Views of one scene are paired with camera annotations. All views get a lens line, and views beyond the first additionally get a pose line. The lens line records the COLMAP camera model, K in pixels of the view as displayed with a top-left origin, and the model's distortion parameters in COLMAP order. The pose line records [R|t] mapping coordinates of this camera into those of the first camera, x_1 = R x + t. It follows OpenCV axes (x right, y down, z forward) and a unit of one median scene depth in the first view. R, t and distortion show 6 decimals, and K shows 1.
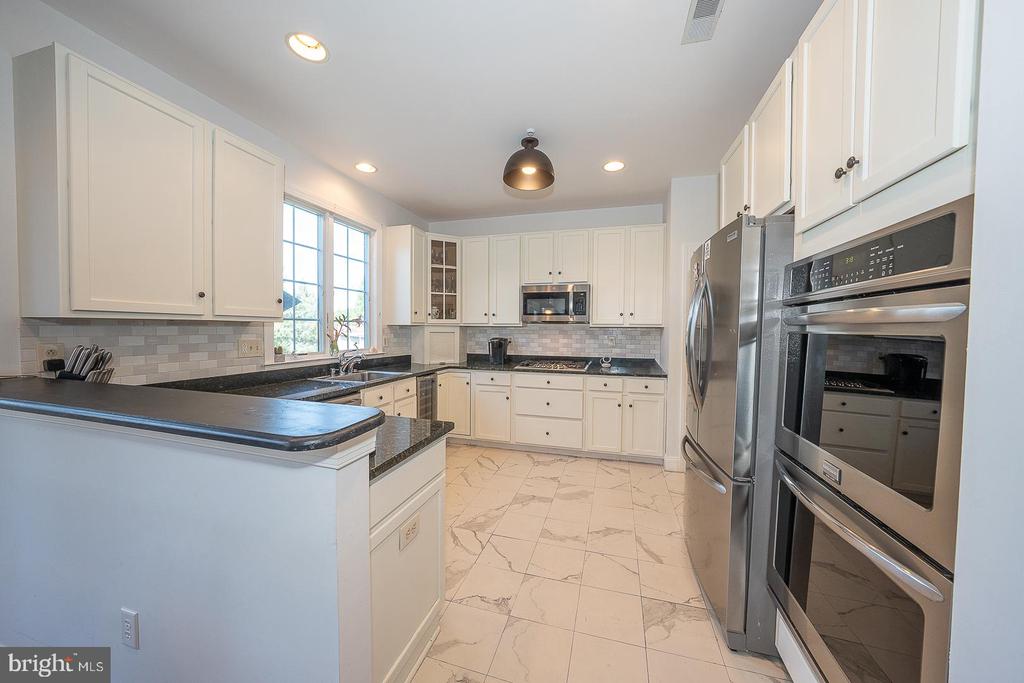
lens RADIAL K [[351.8, 0, 511.3], [0, 351.8, 338.5], [0, 0, 1]] dist [-0.030205, 0.007293]
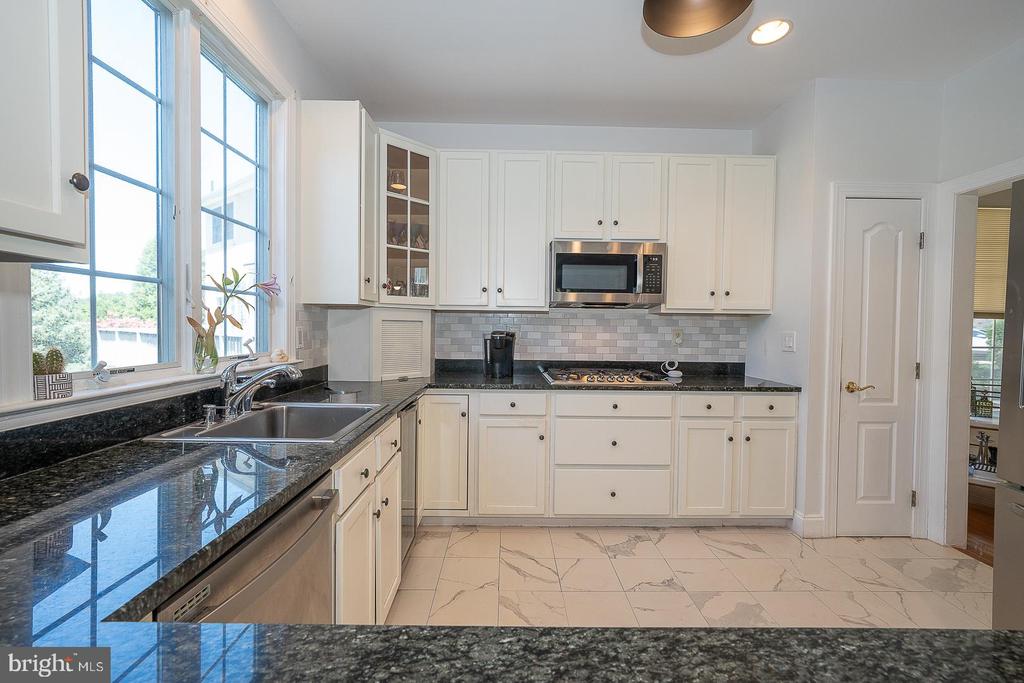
lens RADIAL K [[442.2, 0, 511.9], [0, 442.2, 337.6], [0, 0, 1]] dist [-0.006350, 0.000213]
pose [[0.955029, -0.003292, 0.296494, -0.266985], [0.002959, 0.999994, 0.001572, 0.008633], [-0.296497, -0.000624, 0.955033, 0.340542]]
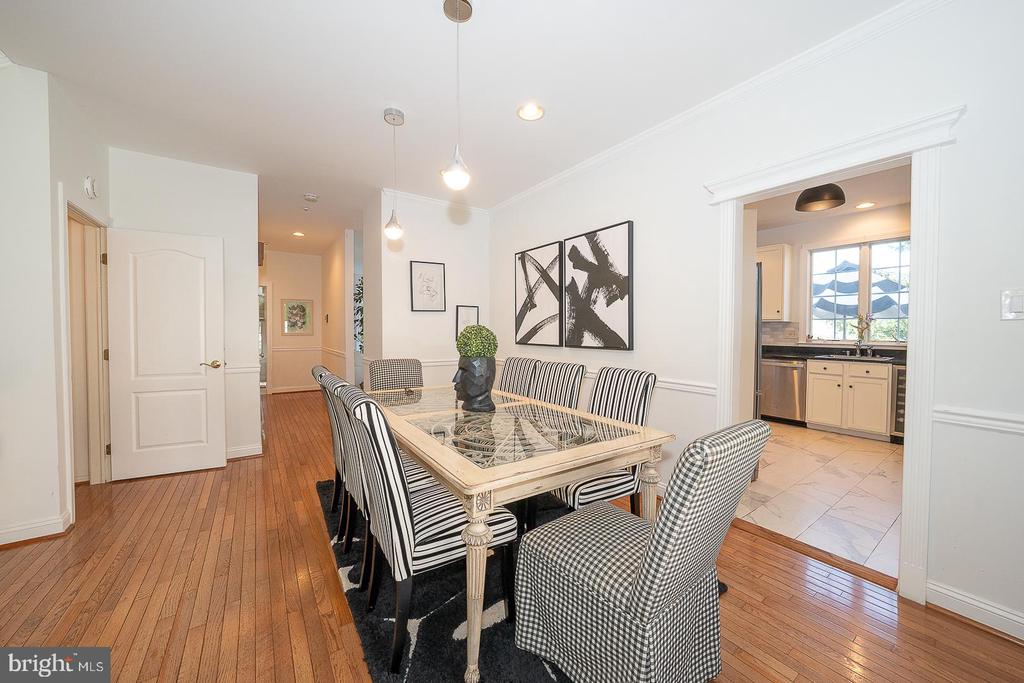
lens RADIAL K [[367.3, 0, 512.0], [0, 367.3, 341.5], [0, 0, 1]] dist [-0.017560, 0.000339]
pose [[-0.621351, 0.015442, -0.783380, 1.267239], [-0.026165, 0.998839, 0.040442, 0.016694], [0.783095, 0.045625, -0.620226, 0.667797]]
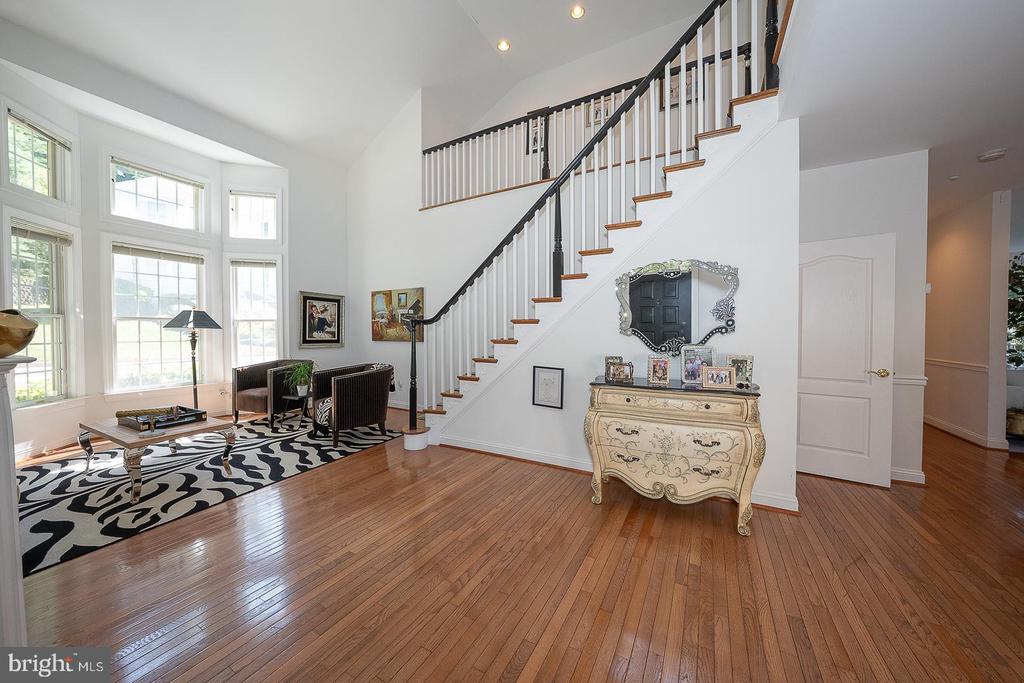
lens RADIAL K [[351.8, 0, 511.3], [0, 351.8, 338.5], [0, 0, 1]] dist [-0.030205, 0.007293]
pose [[-0.975947, -0.011189, 0.217720, 1.668956], [-0.001523, 0.999008, 0.044515, 0.018419], [-0.218002, 0.043113, -0.974996, 0.474236]]
